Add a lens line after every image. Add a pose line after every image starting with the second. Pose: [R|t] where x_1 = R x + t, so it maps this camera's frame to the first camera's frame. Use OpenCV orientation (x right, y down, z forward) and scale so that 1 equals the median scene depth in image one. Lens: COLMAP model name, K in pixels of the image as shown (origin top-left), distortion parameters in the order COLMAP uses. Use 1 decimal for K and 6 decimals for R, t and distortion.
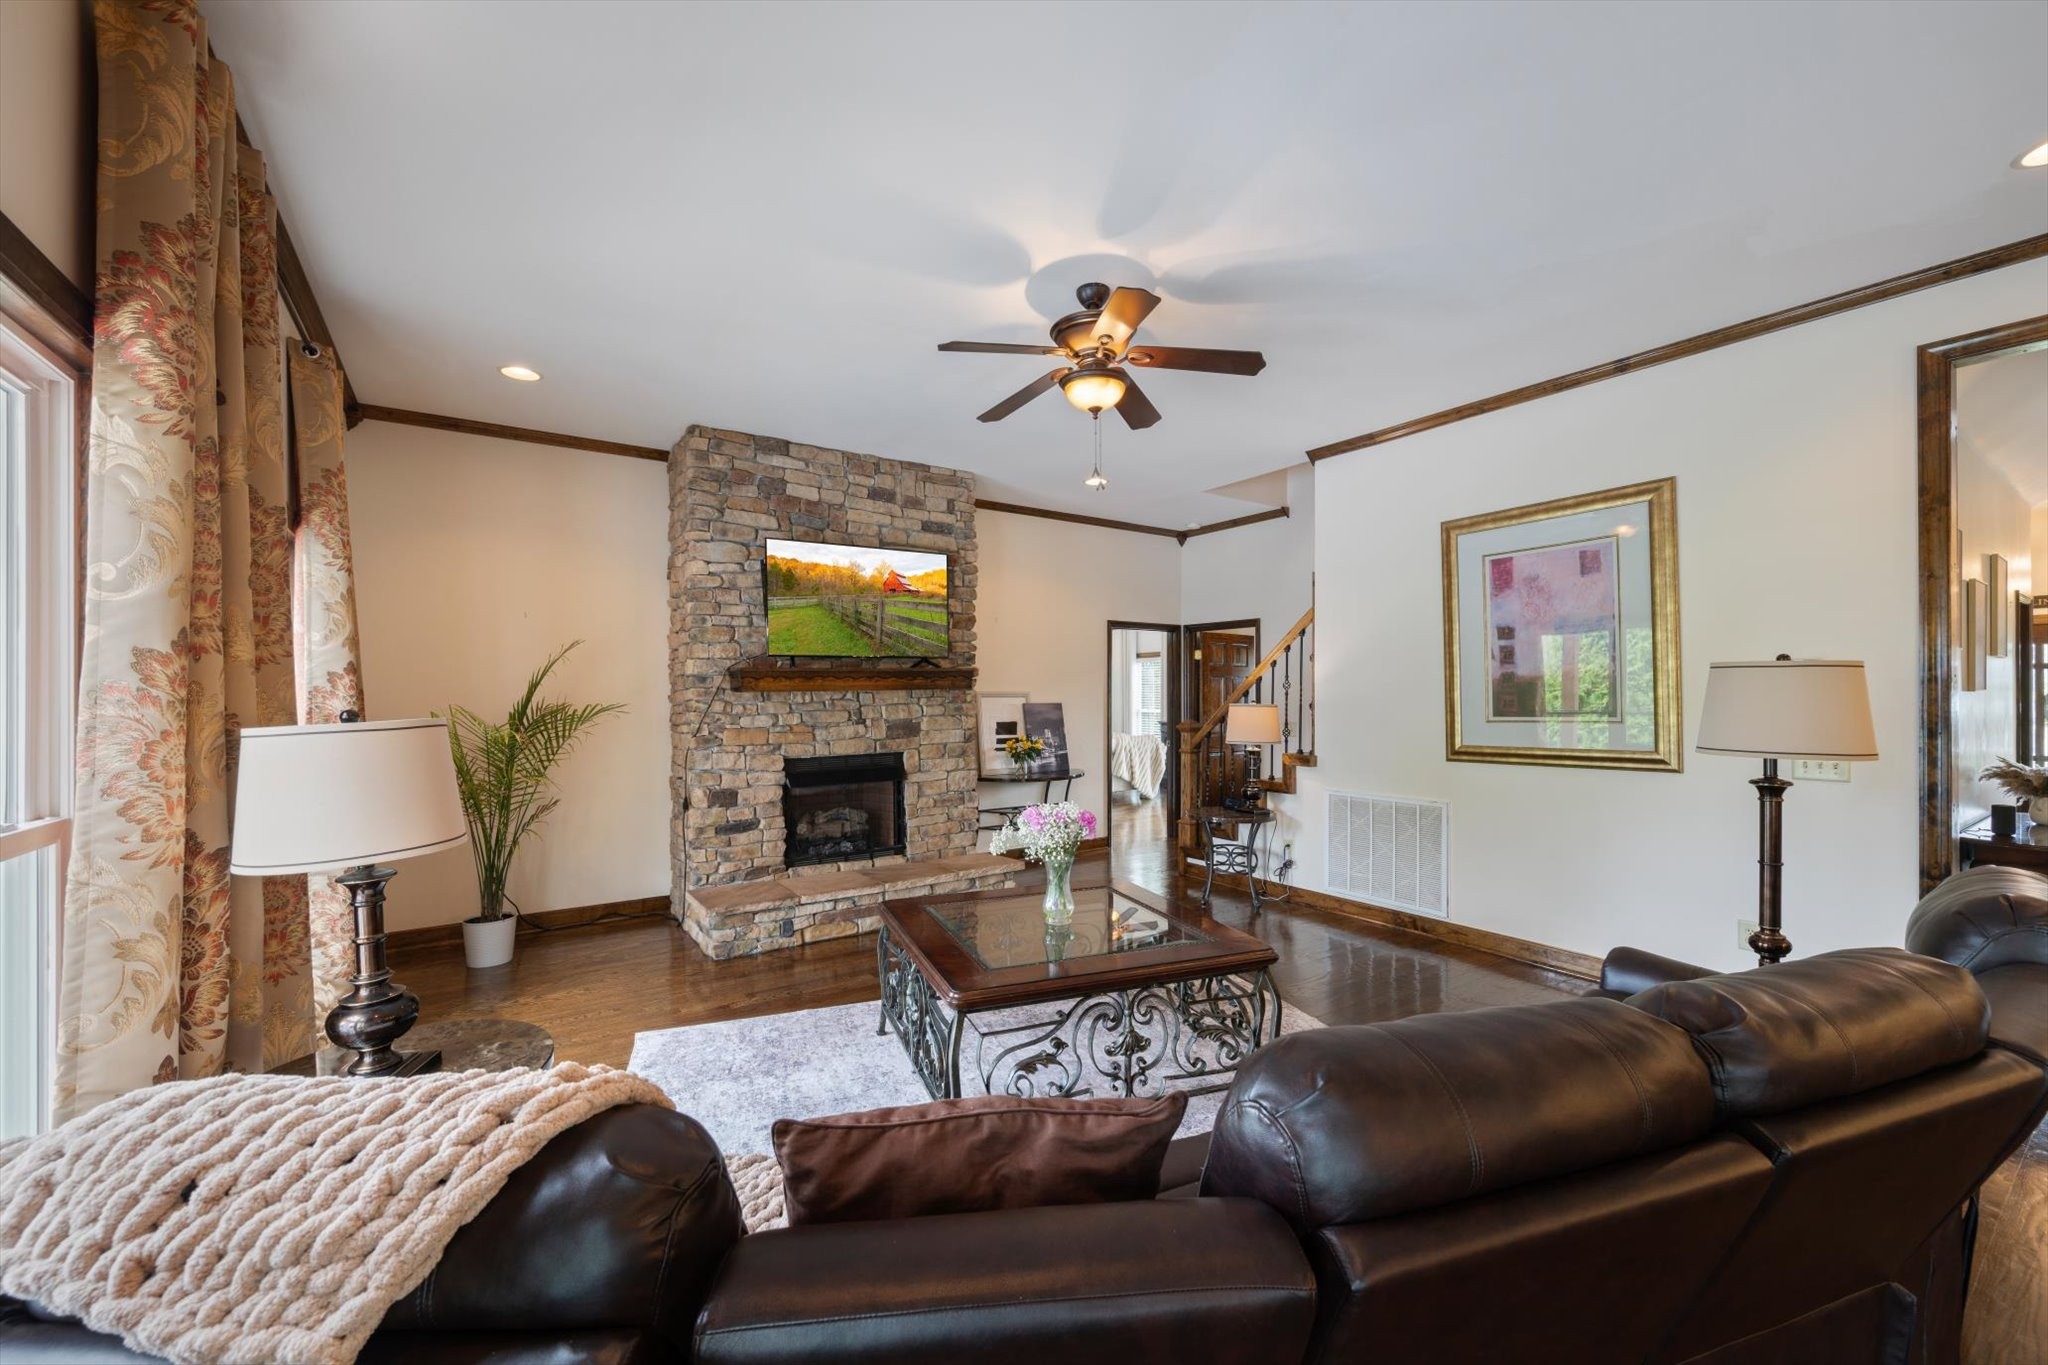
lens RADIAL K [[797.5, 0, 1038.5], [0, 797.5, 695.5], [0, 0, 1]] dist [0.000770, -0.000203]
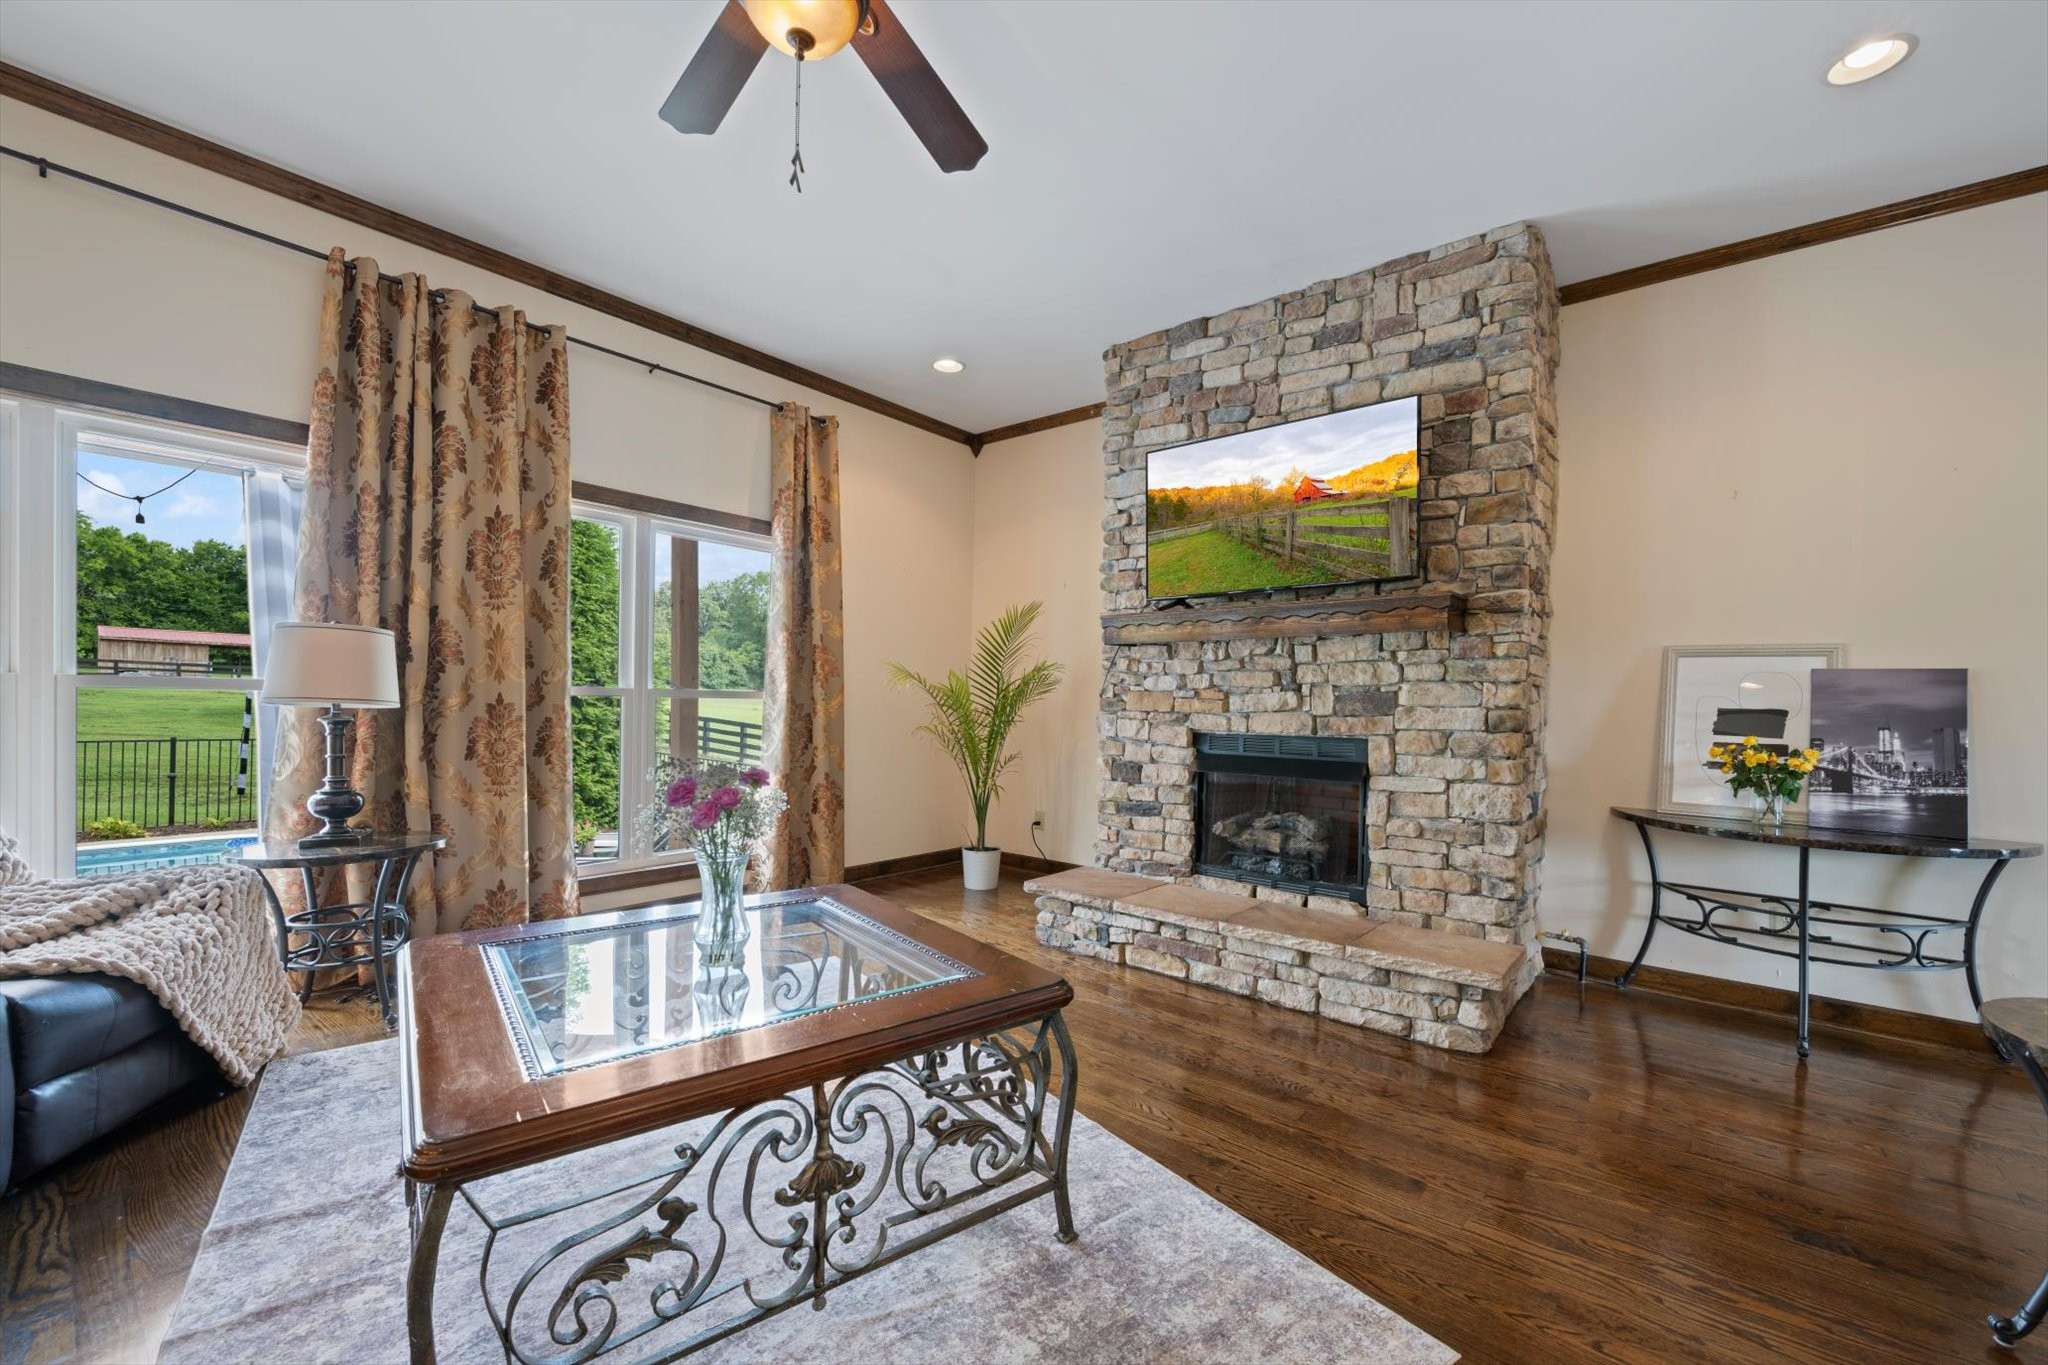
lens RADIAL K [[836.4, 0, 1037.7], [0, 836.4, 712.2], [0, 0, 1]] dist [-0.000697, -0.000184]
pose [[0.281596, 0.025772, -0.959187, 0.410008], [-0.022182, 0.999547, 0.020344, 0.045436], [0.959277, 0.015548, 0.282040, 0.612130]]
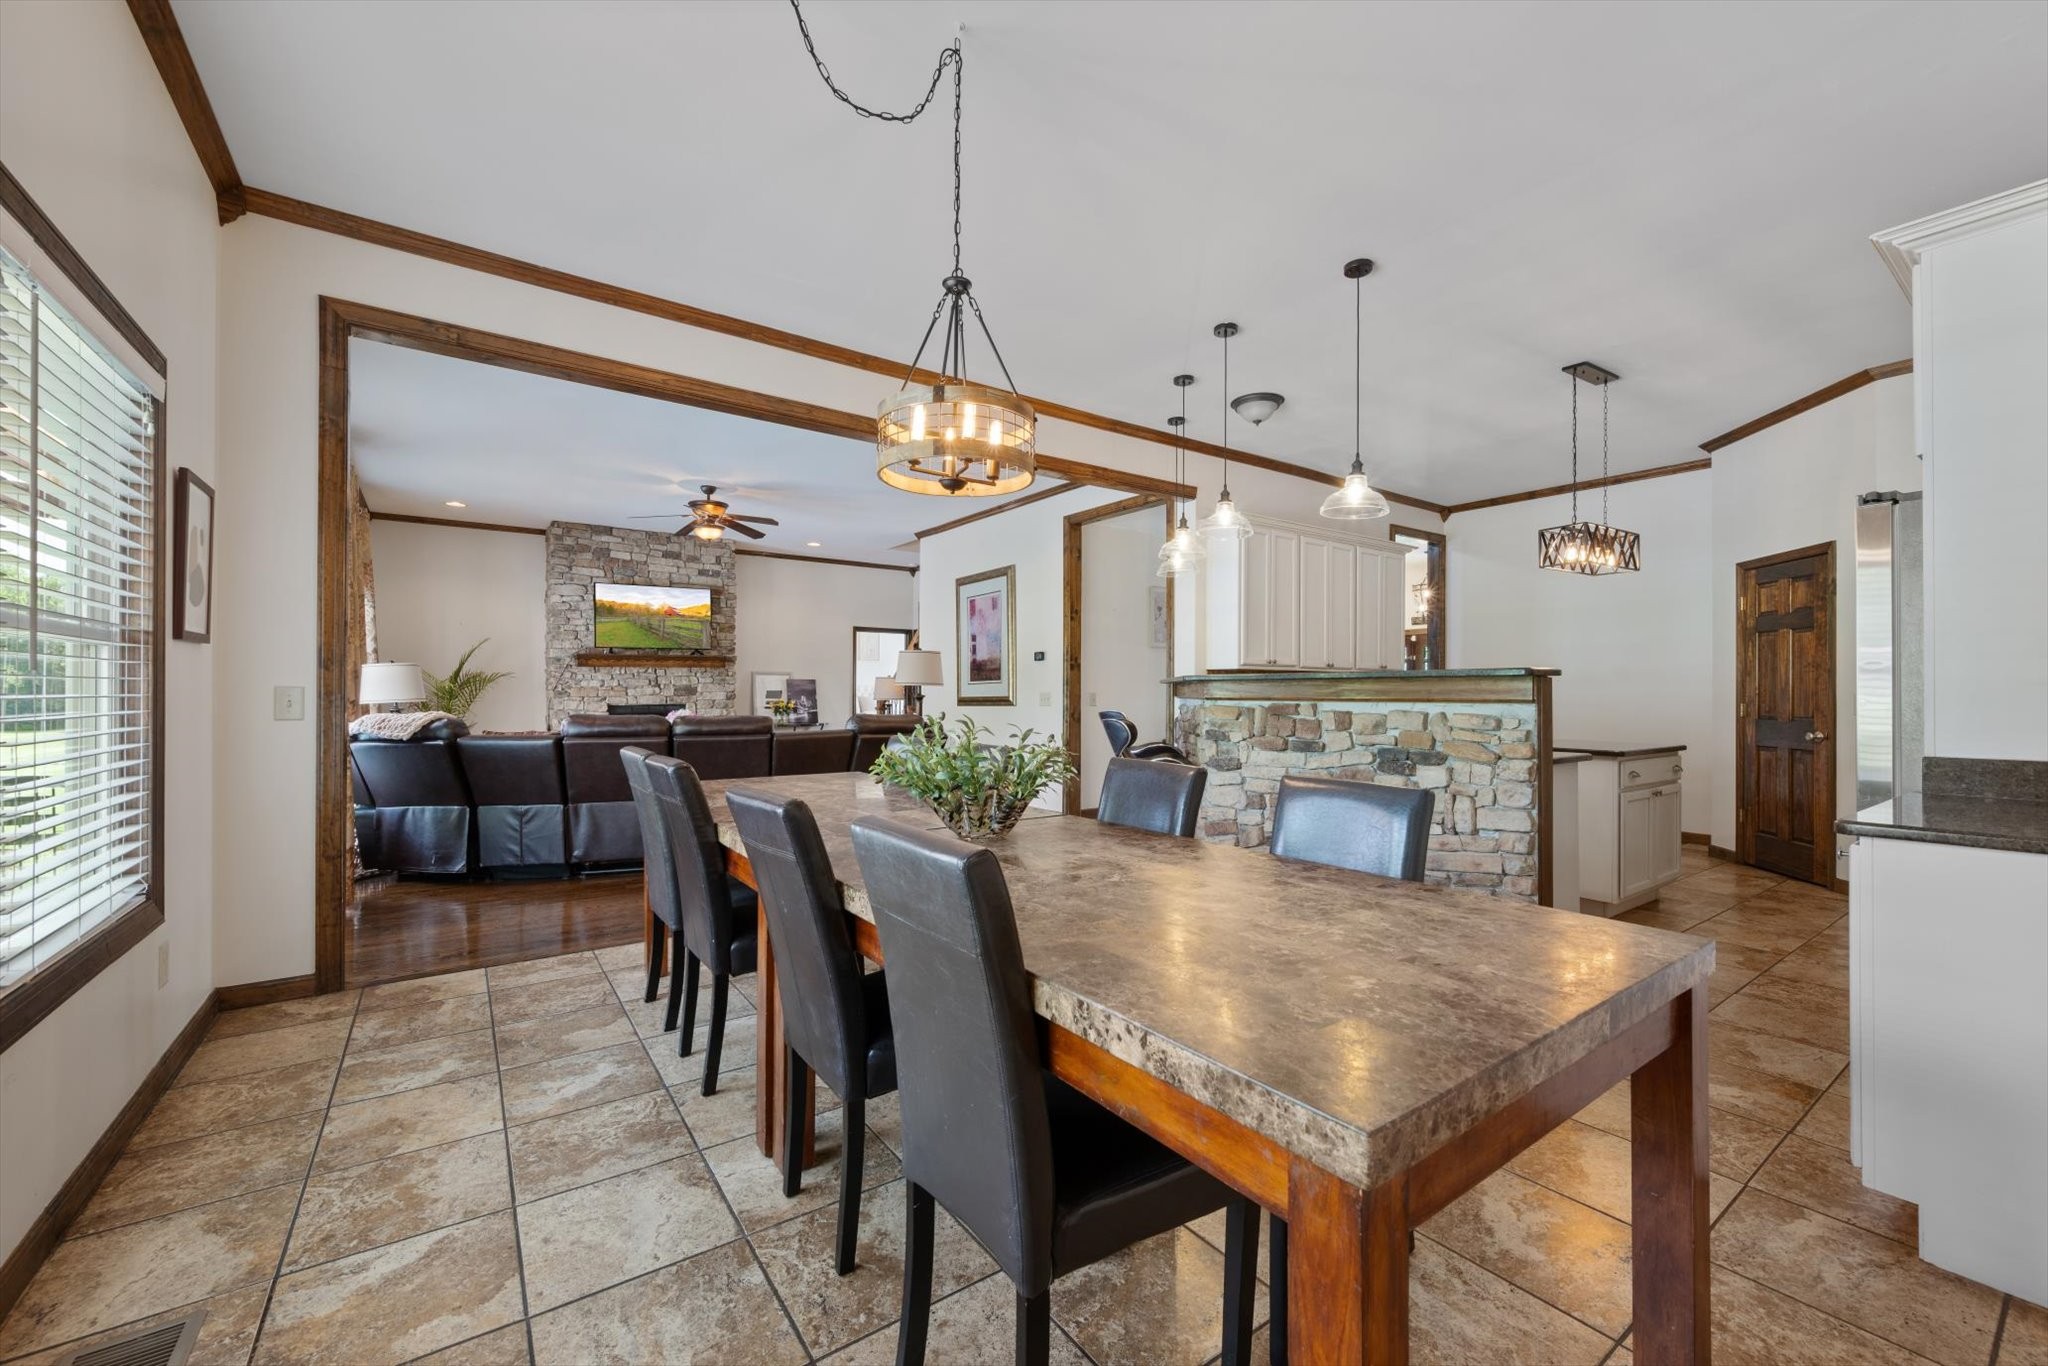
lens RADIAL K [[797.5, 0, 1029.5], [0, 797.5, 691.2], [0, 0, 1]] dist [0.000770, -0.000203]
pose [[0.999735, 0.006448, 0.022121, 0.571917], [-0.006444, 0.999979, -0.000258, 0.041766], [-0.022122, 0.000115, 0.999755, -0.788988]]
